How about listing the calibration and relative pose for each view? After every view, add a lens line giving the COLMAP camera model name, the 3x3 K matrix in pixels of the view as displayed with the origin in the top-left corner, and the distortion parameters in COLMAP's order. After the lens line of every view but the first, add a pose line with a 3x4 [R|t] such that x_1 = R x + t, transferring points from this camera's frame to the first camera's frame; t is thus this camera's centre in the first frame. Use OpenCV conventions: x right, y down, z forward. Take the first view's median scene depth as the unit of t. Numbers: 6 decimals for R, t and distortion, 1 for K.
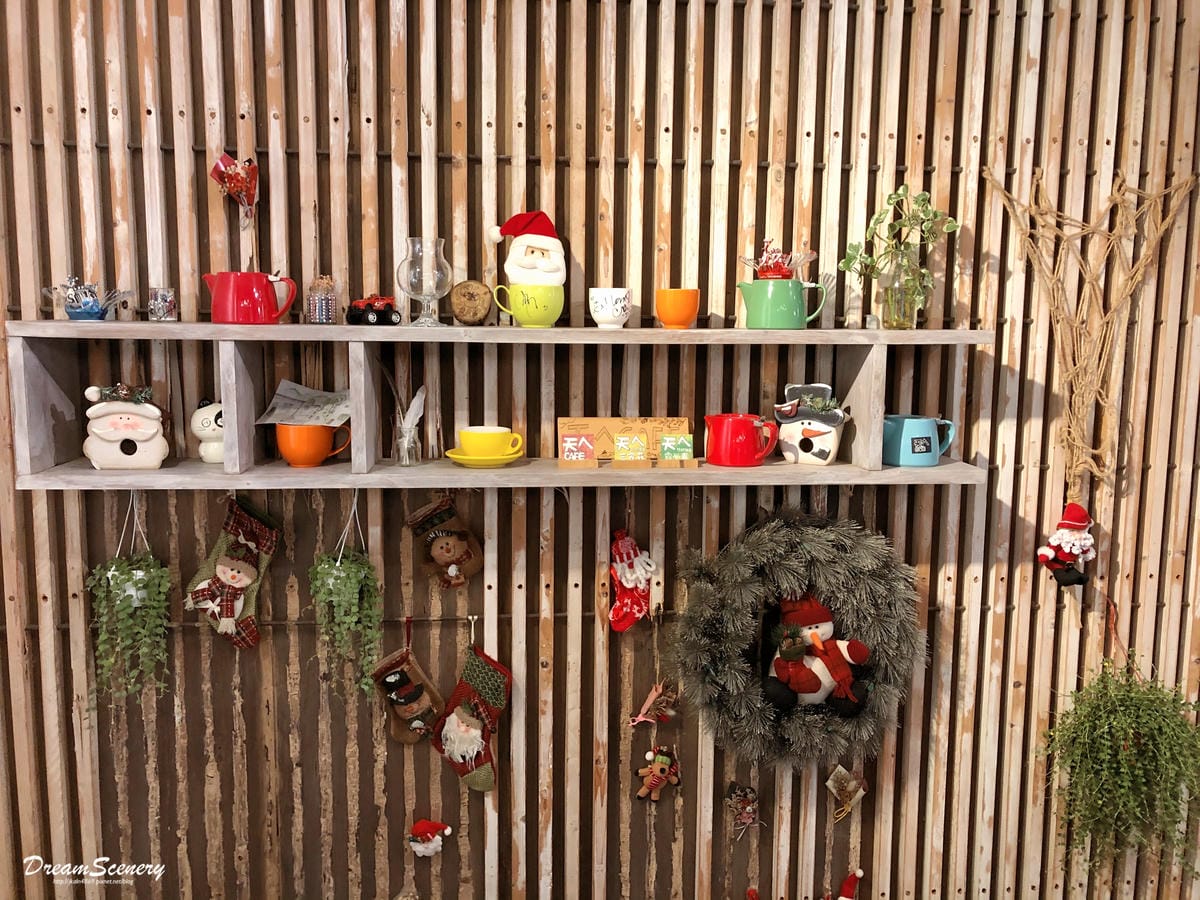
lens RADIAL K [[982.8, 0, 600.3], [0, 982.8, 448.1], [0, 0, 1]] dist [0.001522, 0.010256]
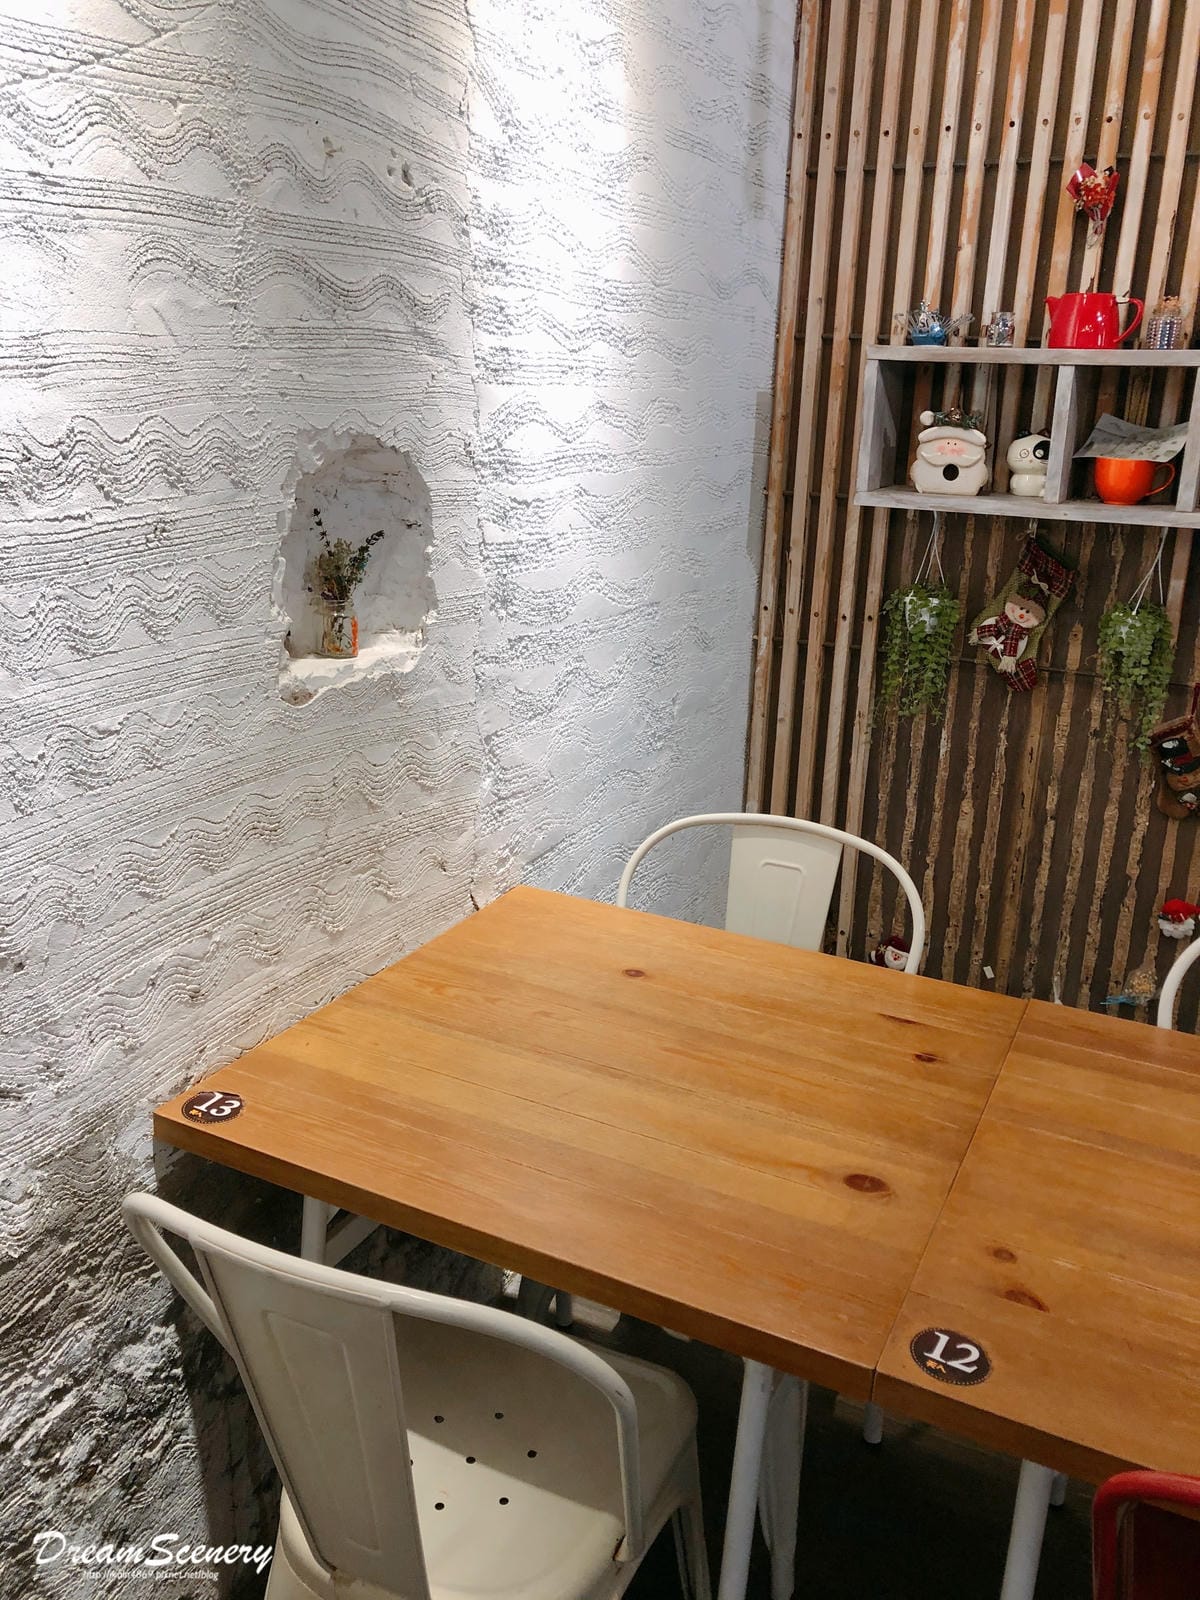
lens RADIAL K [[1310.3, 0, 596.0], [0, 1310.3, 795.8], [0, 0, 1]] dist [0.001522, 0.010256]
pose [[0.846068, 0.169387, -0.505448, -0.033995], [-0.083216, 0.978517, 0.188628, 0.093825], [0.526540, -0.117530, 0.841987, -0.369890]]
